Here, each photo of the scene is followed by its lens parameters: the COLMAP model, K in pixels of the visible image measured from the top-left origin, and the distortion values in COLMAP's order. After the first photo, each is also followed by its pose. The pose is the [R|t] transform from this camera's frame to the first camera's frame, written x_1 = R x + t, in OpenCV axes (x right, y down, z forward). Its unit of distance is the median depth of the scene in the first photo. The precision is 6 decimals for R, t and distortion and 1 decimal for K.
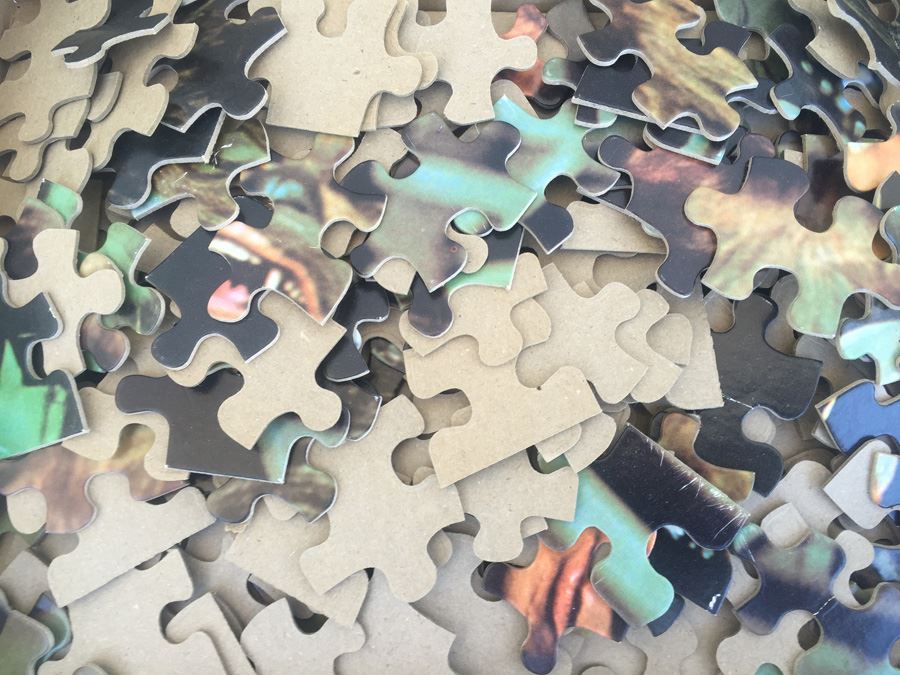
lens RADIAL K [[782.8, 0, 452.3], [0, 782.8, 336.5], [0, 0, 1]] dist [0.082444, -0.140130]
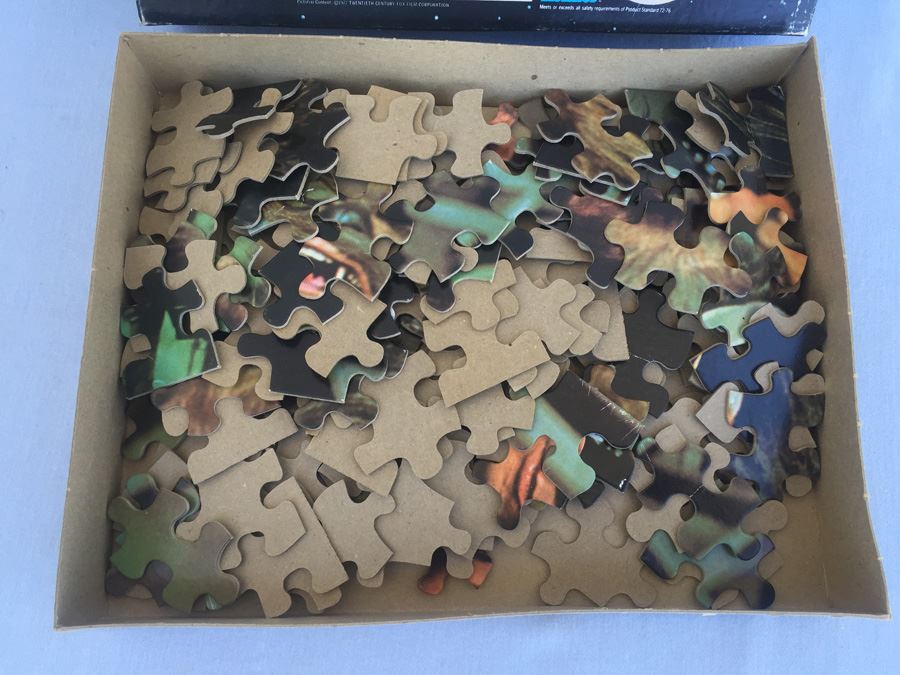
lens RADIAL K [[782.8, 0, 452.3], [0, 782.8, 336.5], [0, 0, 1]] dist [0.082444, -0.140130]
pose [[0.999906, 0.013039, 0.004170, -0.010127], [-0.012655, 0.996569, -0.081790, 0.173126], [-0.005222, 0.081730, 0.996641, -0.530253]]
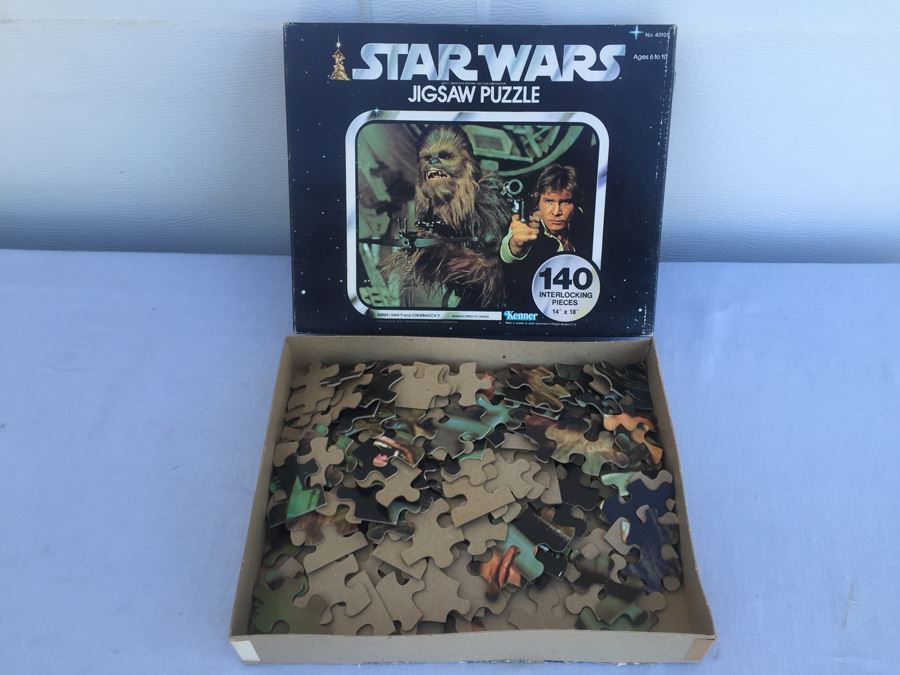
lens RADIAL K [[783.7, 0, 441.9], [0, 783.7, 335.3], [0, 0, 1]] dist [0.063420, 0.000358]
pose [[0.999391, 0.009060, -0.033694, 0.023147], [-0.024696, 0.865862, -0.499673, 0.925549], [0.024647, 0.500201, 0.865558, -1.571329]]
